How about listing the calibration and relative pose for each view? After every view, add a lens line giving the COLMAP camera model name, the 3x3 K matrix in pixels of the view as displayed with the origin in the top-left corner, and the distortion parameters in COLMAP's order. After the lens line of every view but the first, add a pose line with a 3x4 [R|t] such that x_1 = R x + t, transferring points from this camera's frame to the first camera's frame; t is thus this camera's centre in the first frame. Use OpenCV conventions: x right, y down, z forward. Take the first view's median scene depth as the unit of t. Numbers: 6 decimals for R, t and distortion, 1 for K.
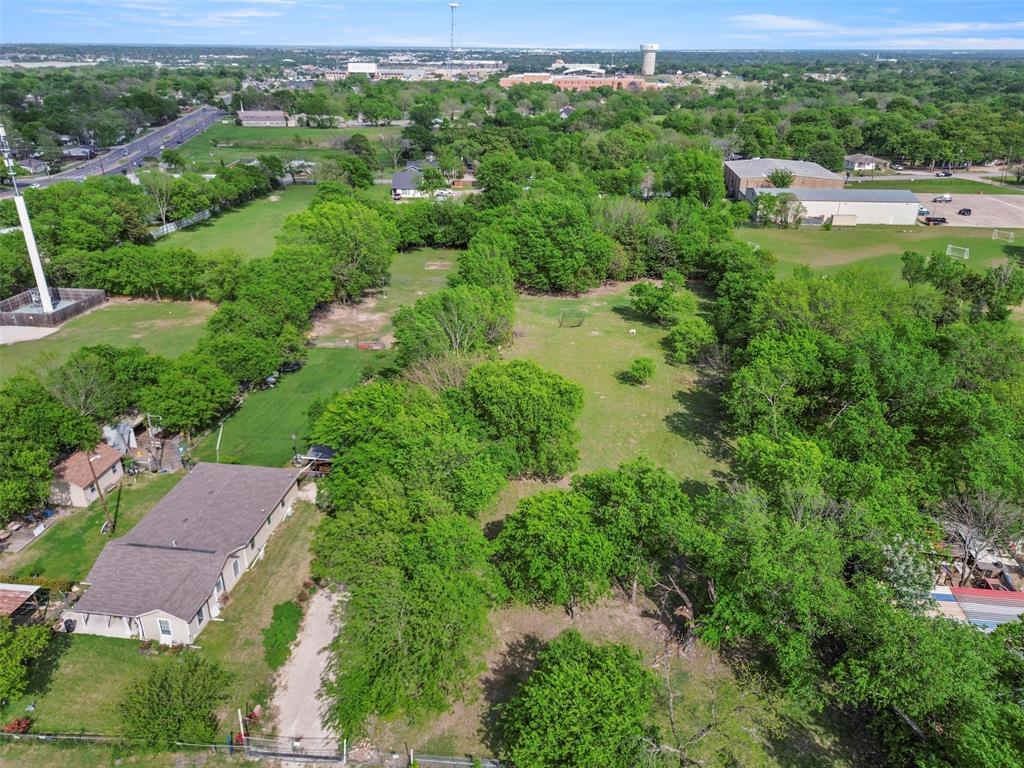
lens RADIAL K [[725.6, 0, 505.1], [0, 725.6, 393.9], [0, 0, 1]] dist [0.050217, -0.040098]
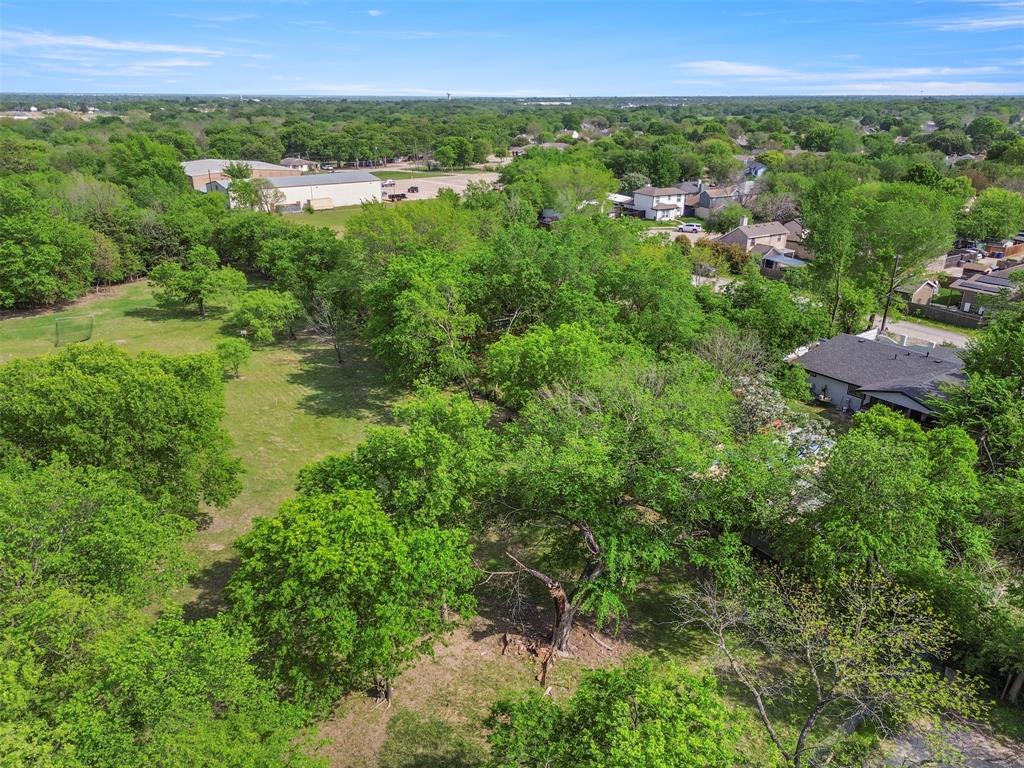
lens RADIAL K [[736.8, 0, 505.7], [0, 736.8, 384.7], [0, 0, 1]] dist [0.053044, -0.043924]
pose [[0.724980, -0.255146, 0.639769, -0.062897], [0.299237, 0.953294, 0.041090, 0.030681], [-0.620371, 0.161653, 0.767468, 0.193131]]
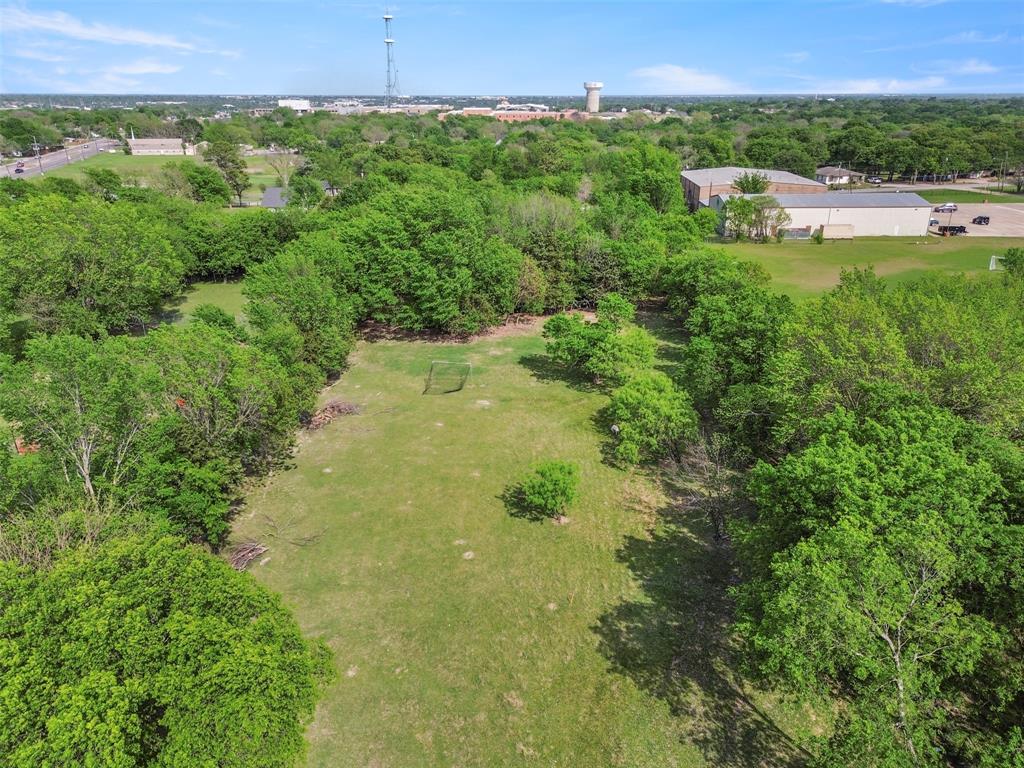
lens RADIAL K [[725.6, 0, 505.1], [0, 725.6, 393.9], [0, 0, 1]] dist [0.050217, -0.040098]
pose [[0.998047, -0.031150, 0.054150, 0.094466], [0.034182, 0.997845, -0.056016, -0.050059], [-0.052289, 0.057757, 0.996960, 0.363629]]
